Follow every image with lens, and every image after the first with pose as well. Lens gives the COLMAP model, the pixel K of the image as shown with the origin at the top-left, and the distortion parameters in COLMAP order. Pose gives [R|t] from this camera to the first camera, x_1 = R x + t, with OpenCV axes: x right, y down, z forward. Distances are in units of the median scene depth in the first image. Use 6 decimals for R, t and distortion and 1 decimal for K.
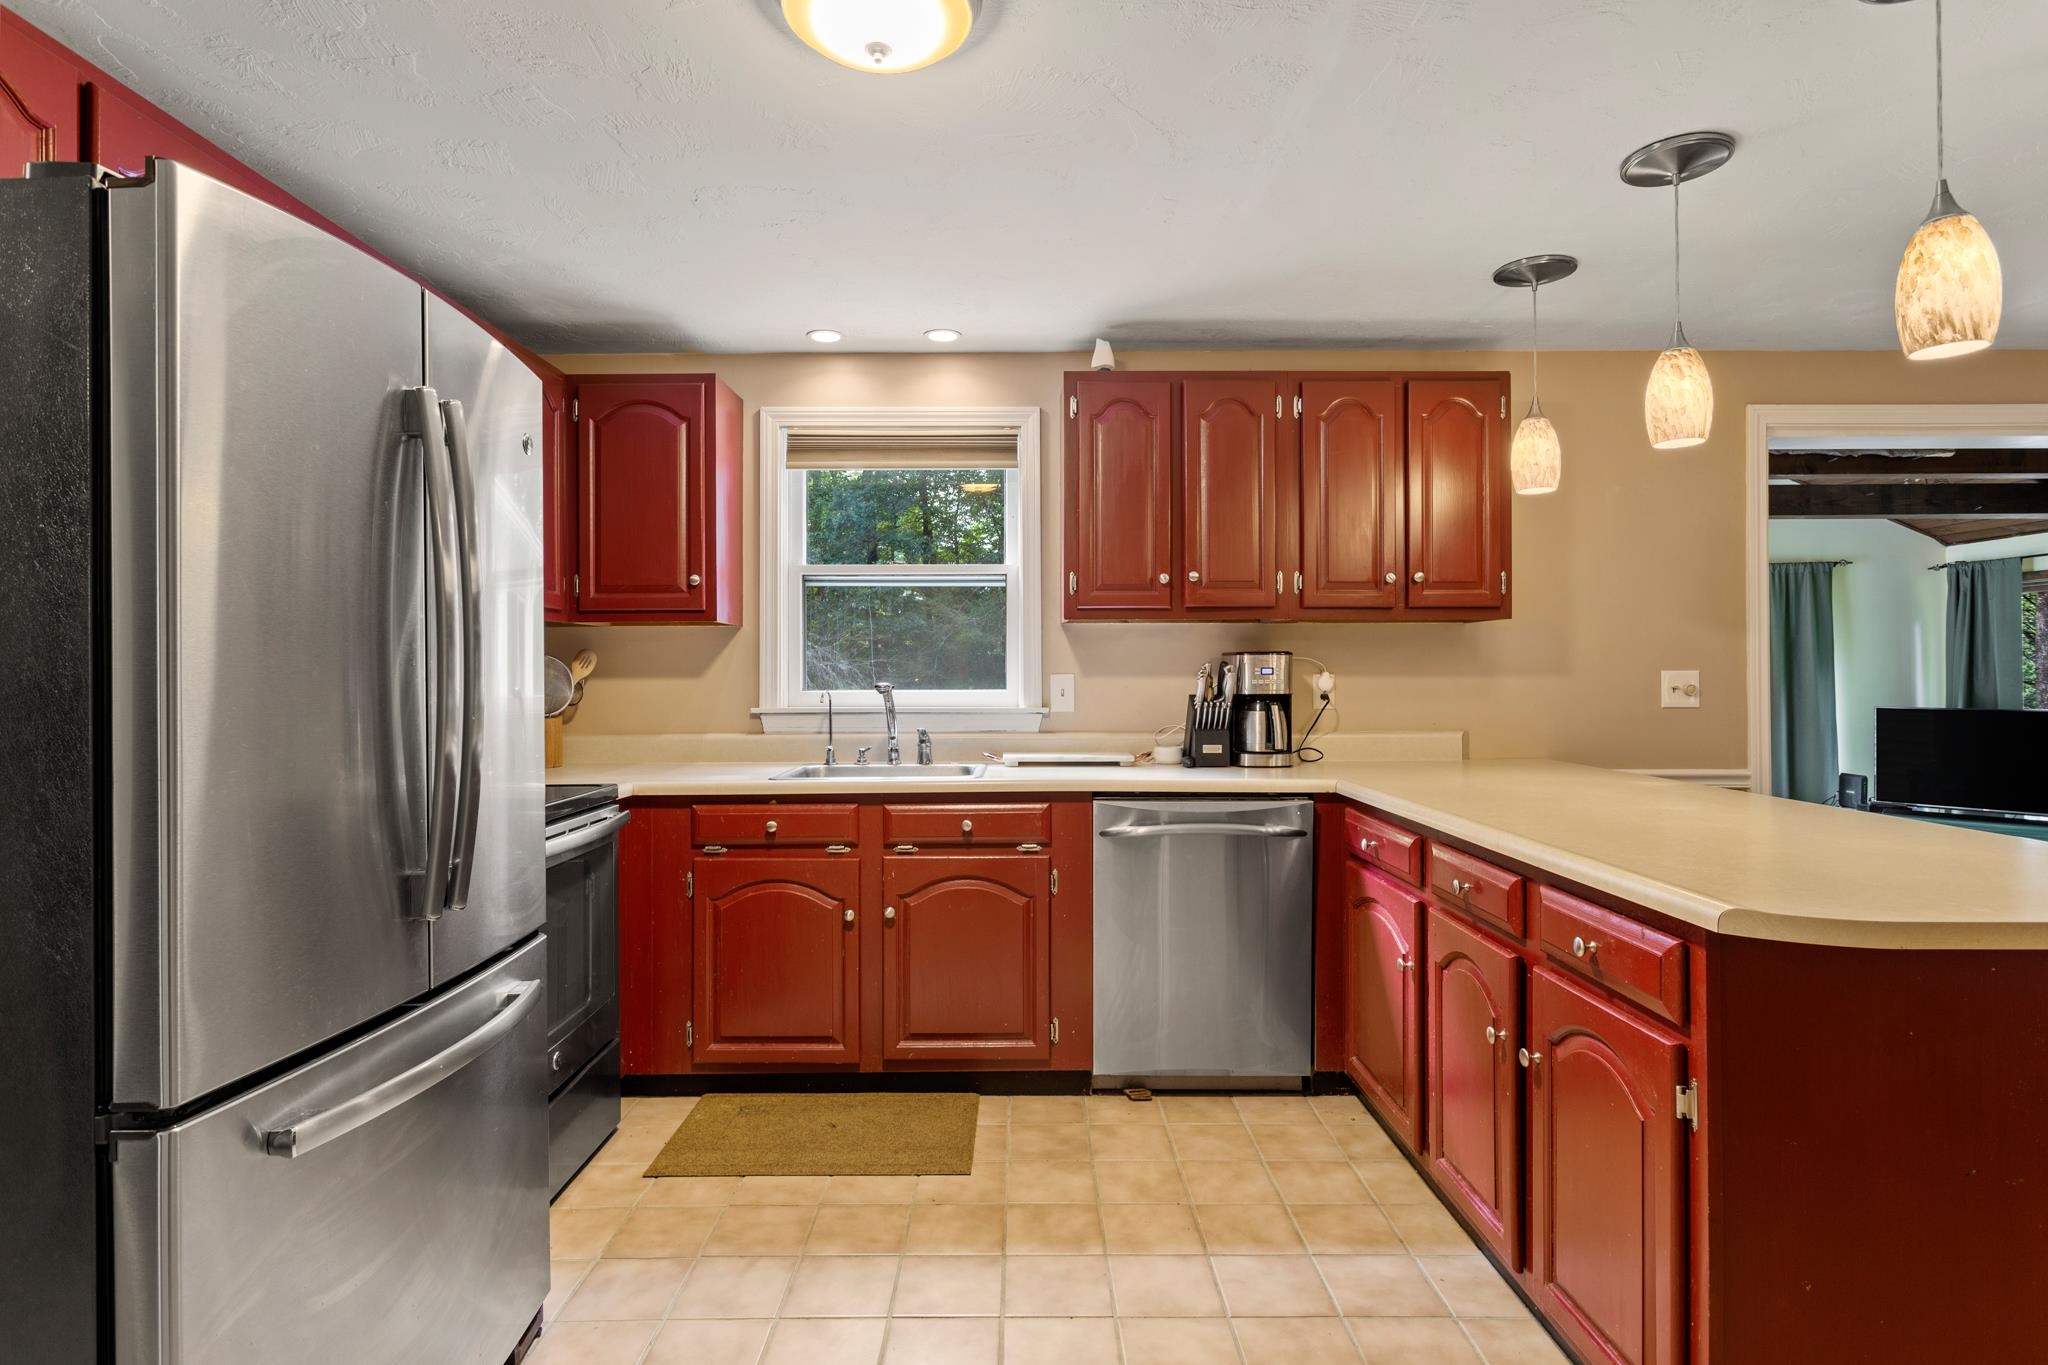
lens RADIAL K [[1063.1, 0, 1026.7], [0, 1063.1, 680.0], [0, 0, 1]] dist [0.001150, 0.003277]
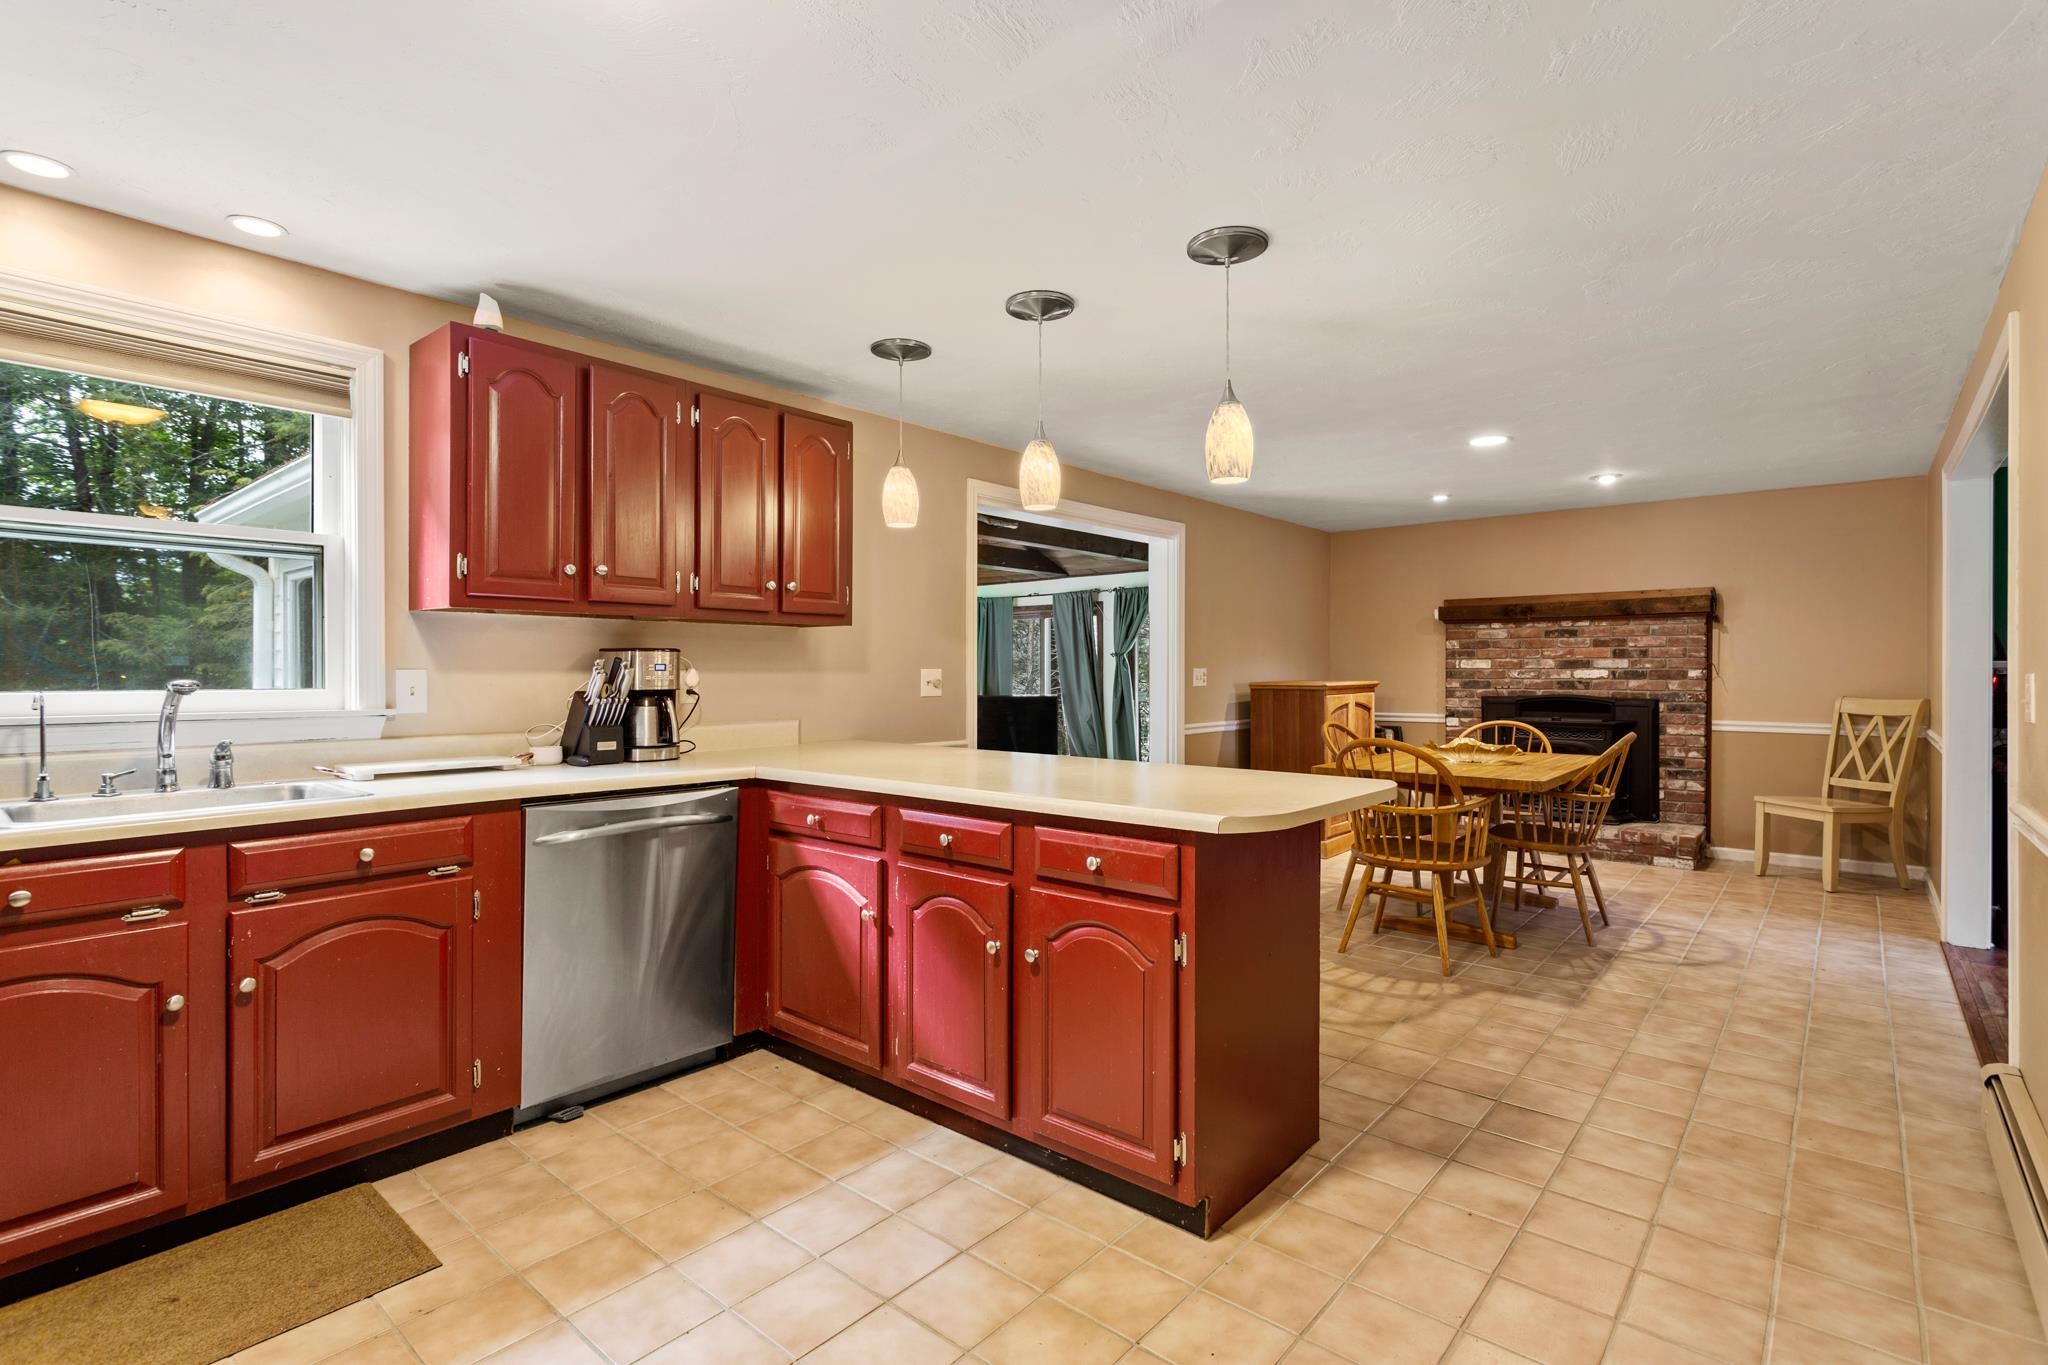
lens RADIAL K [[984.6, 0, 1027.0], [0, 984.6, 687.1], [0, 0, 1]] dist [0.024410, -0.001404]
pose [[0.653861, -0.009618, 0.756554, -0.290869], [0.001941, 0.999937, 0.011035, 0.000933], [-0.756612, -0.005746, 0.653838, 0.115295]]
